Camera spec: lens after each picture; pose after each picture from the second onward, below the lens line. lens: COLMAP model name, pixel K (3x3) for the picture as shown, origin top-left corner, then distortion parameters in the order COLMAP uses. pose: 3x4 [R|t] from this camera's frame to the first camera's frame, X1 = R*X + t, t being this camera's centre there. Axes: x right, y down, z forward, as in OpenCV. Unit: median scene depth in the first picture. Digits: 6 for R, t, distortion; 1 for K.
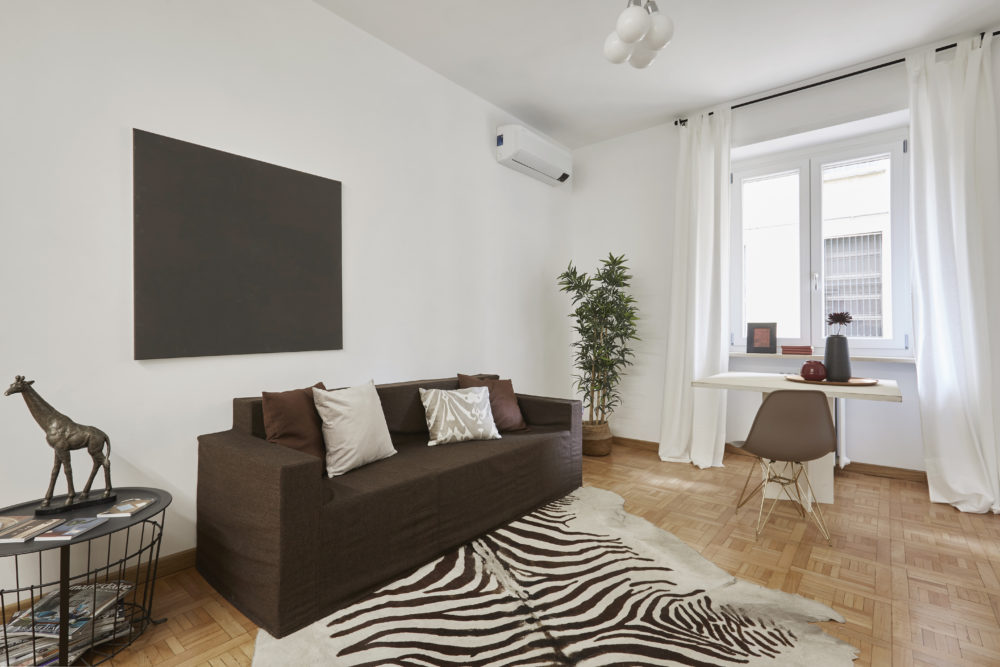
lens RADIAL K [[469.9, 0, 500.0], [0, 469.9, 333.5], [0, 0, 1]] dist [-0.001350, -0.000235]
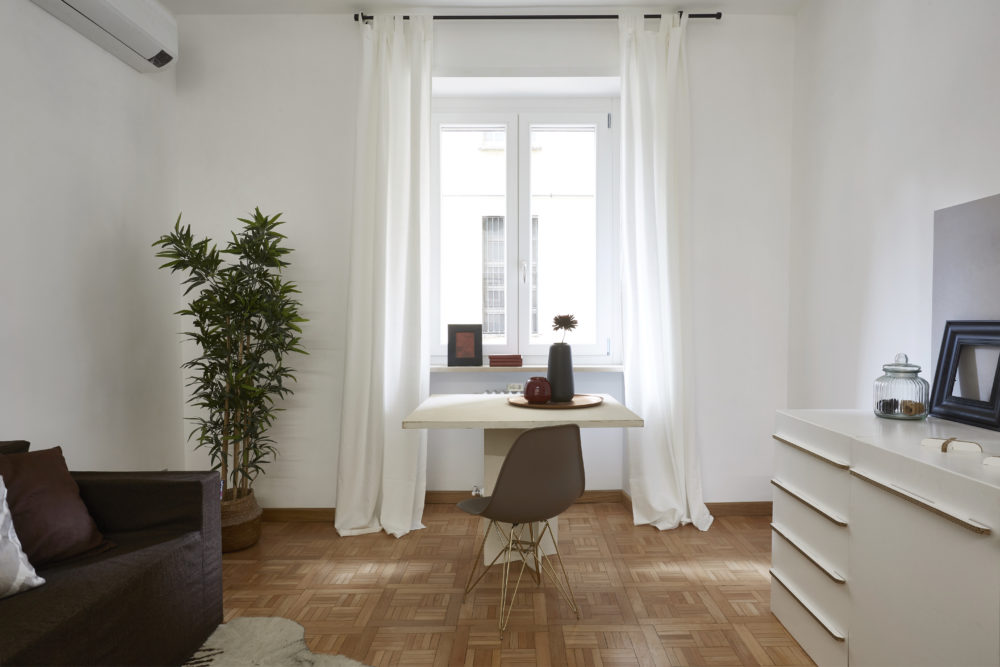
lens RADIAL K [[633.6, 0, 502.8], [0, 633.6, 345.6], [0, 0, 1]] dist [-0.037212, 0.050055]
pose [[0.778708, -0.027169, 0.626798, -0.024188], [0.006356, 0.999352, 0.035421, -0.025414], [-0.627354, -0.023598, 0.778376, 0.188970]]
